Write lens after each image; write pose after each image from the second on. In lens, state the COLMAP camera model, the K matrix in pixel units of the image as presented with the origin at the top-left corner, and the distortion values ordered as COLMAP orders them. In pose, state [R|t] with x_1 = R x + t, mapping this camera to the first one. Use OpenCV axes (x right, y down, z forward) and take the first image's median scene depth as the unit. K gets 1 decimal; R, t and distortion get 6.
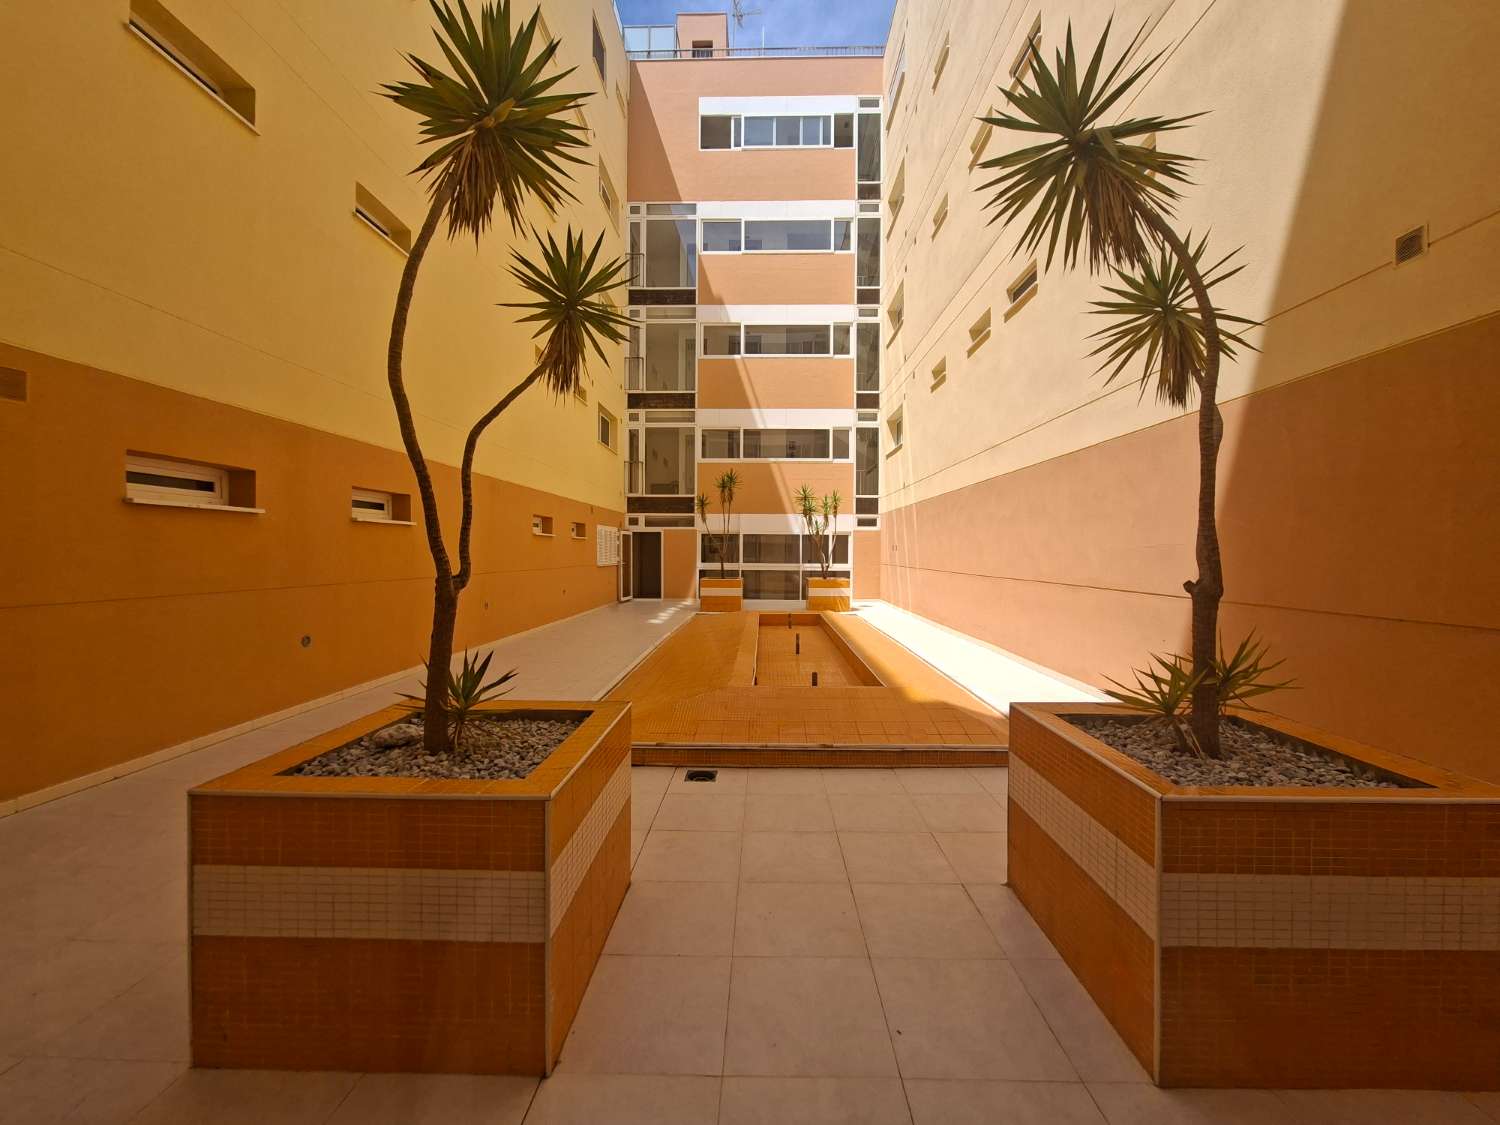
lens RADIAL K [[593.5, 0, 762.5], [0, 593.5, 557.8], [0, 0, 1]] dist [-0.005797, 0.000543]
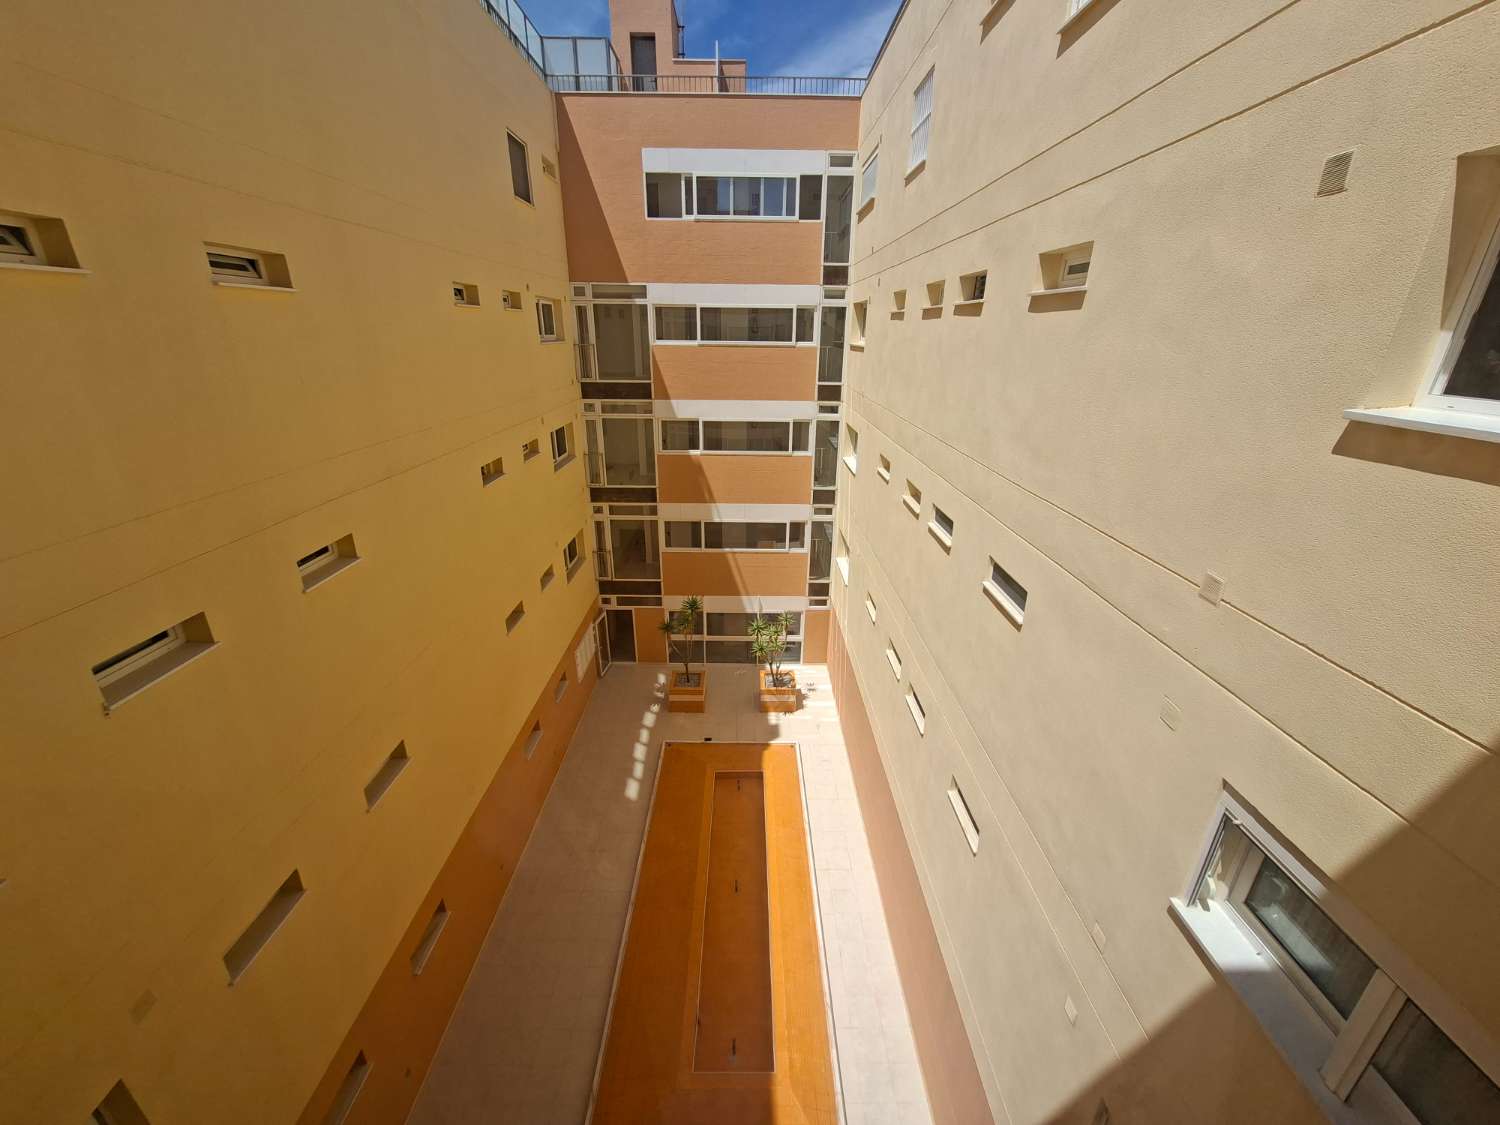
lens RADIAL K [[593.5, 0, 738.9], [0, 593.5, 554.6], [0, 0, 1]] dist [-0.005797, 0.000543]
pose [[0.999626, -0.014234, 0.023368, 0.003546], [0.005097, 0.935948, 0.352100, -0.531272], [-0.026883, -0.351849, 0.935671, -0.001876]]
